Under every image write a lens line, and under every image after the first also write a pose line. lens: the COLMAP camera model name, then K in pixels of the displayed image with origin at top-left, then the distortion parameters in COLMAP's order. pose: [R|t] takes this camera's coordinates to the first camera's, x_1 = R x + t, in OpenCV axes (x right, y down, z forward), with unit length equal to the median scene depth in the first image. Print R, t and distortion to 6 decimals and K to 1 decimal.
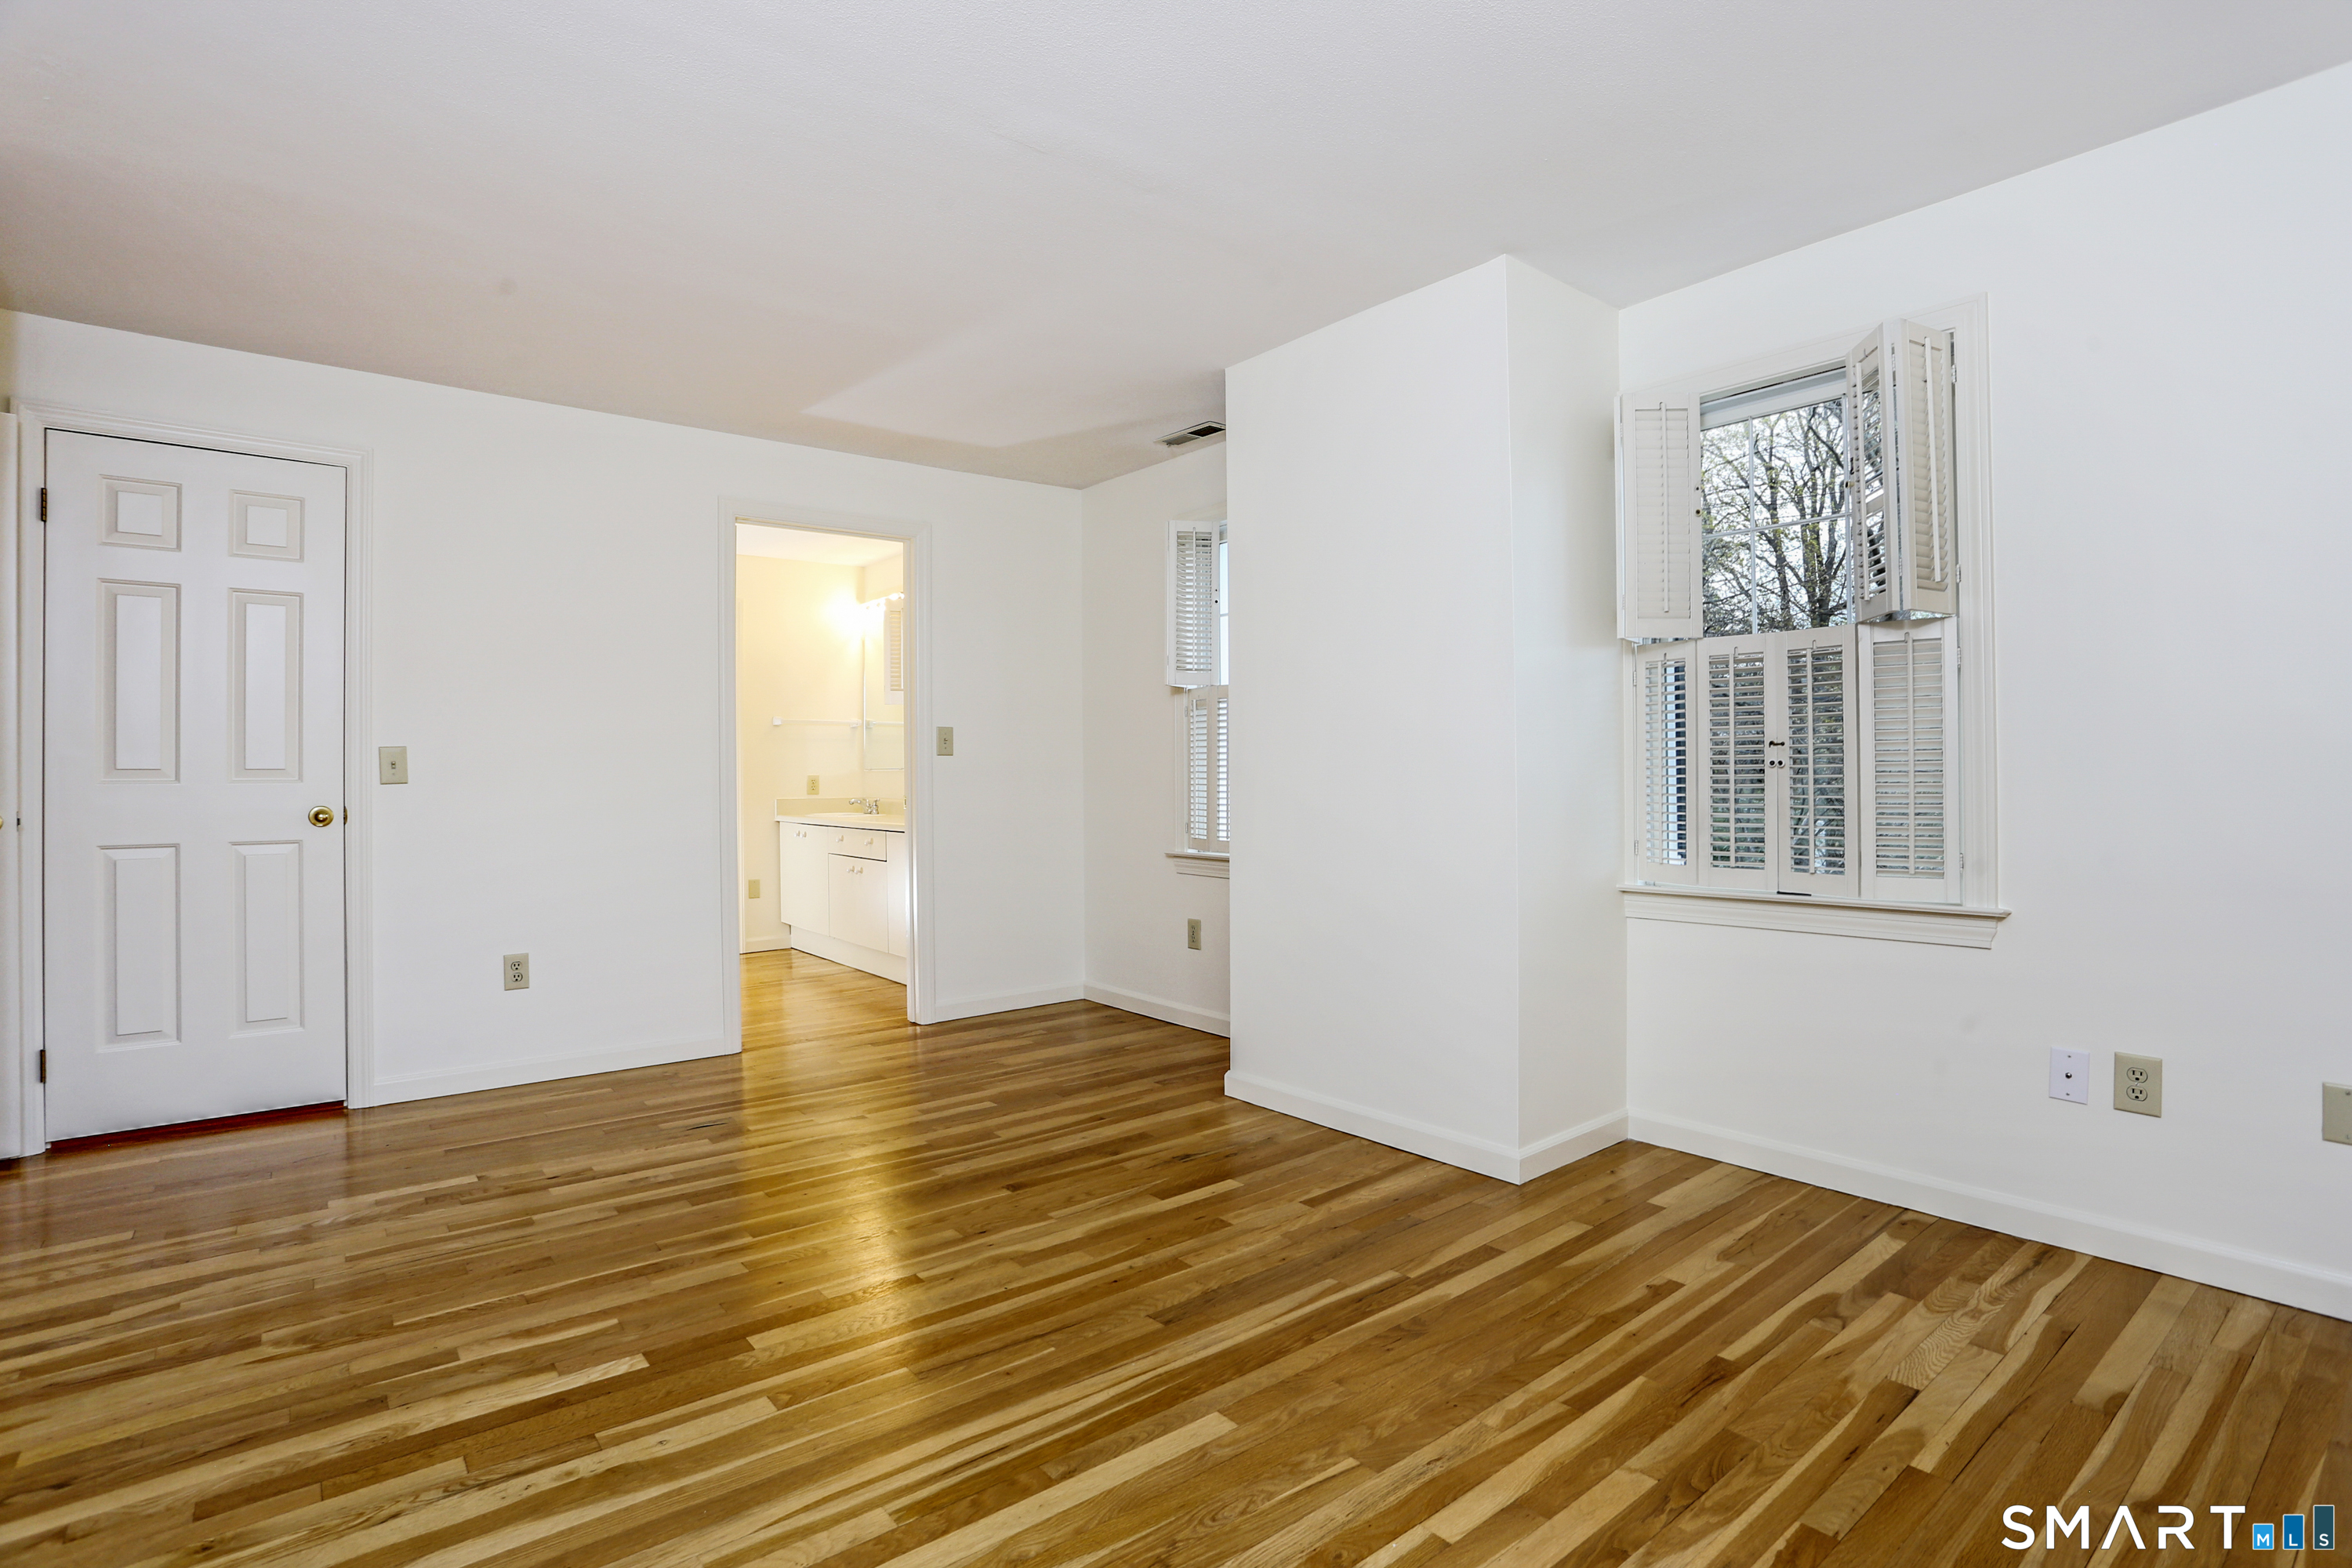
lens RADIAL K [[1149.1, 0, 1155.1], [0, 1149.1, 773.3], [0, 0, 1]] dist [-0.020581, 0.000027]
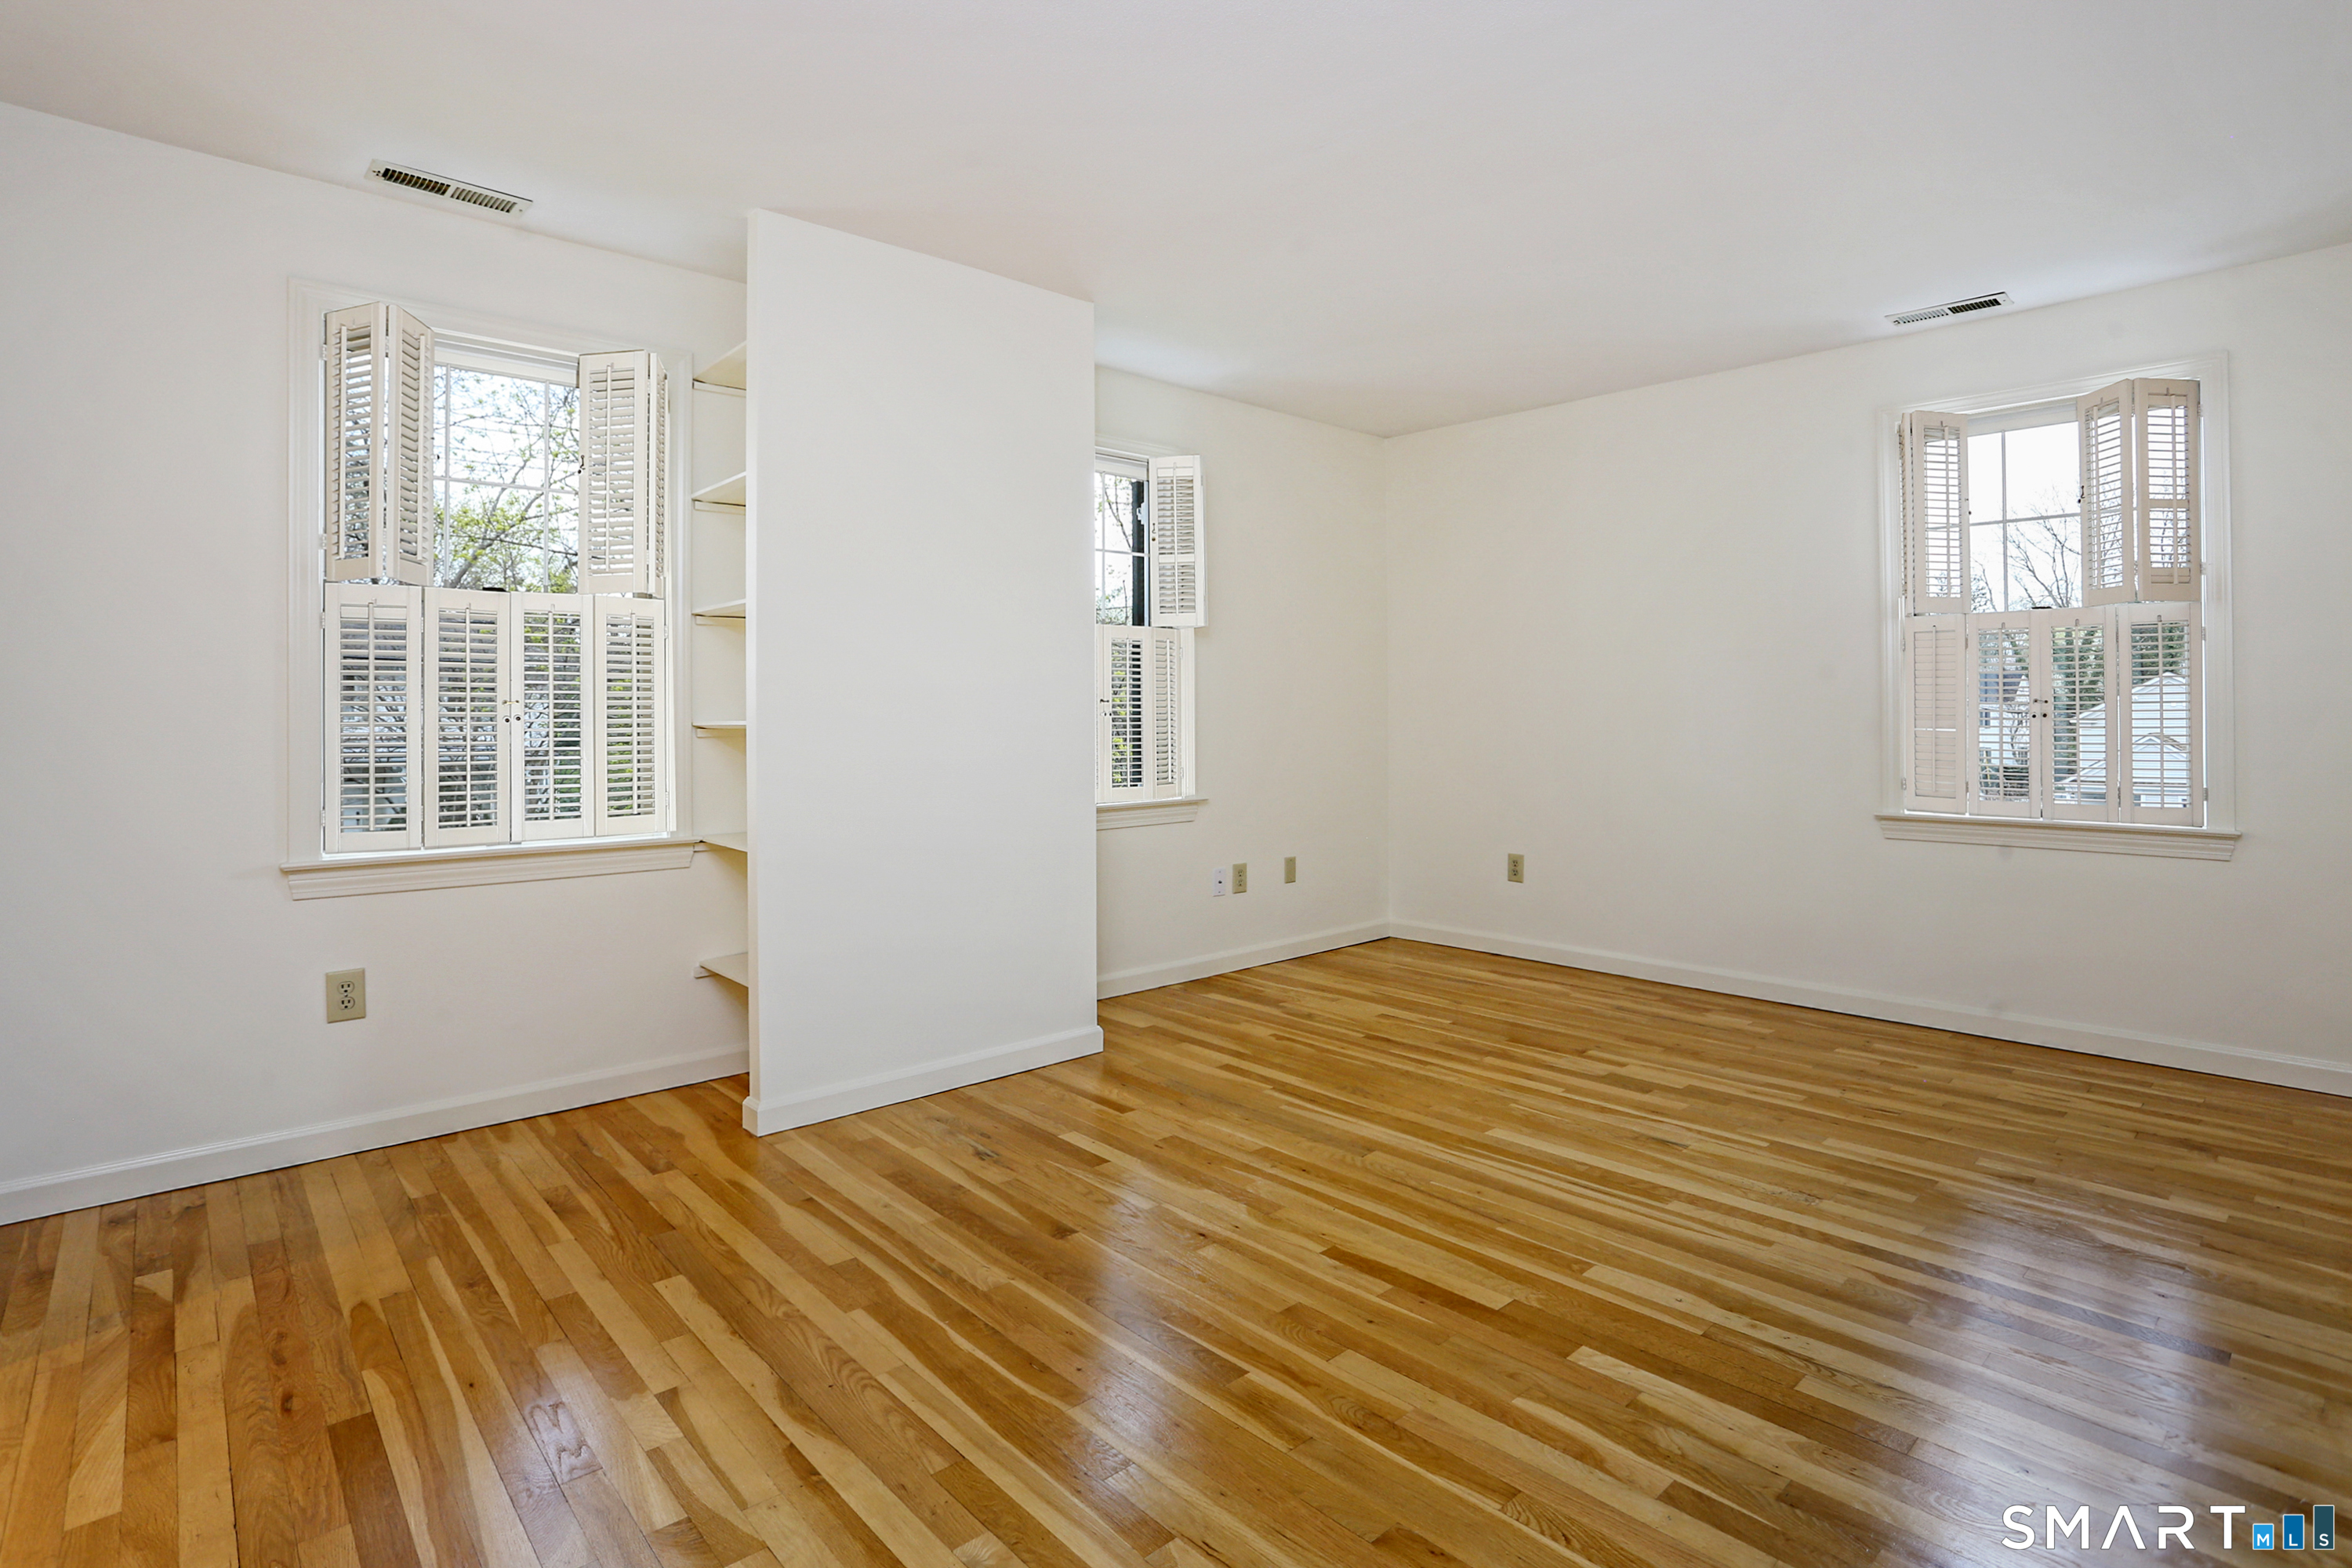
lens RADIAL K [[1149.1, 0, 1159.1], [0, 1149.1, 734.0], [0, 0, 1]] dist [-0.020581, 0.000027]
pose [[-0.072291, 0.000431, 0.997383, -1.148711], [-0.006620, 0.999978, -0.000912, -0.004449], [-0.997362, -0.006668, -0.072287, 1.180244]]
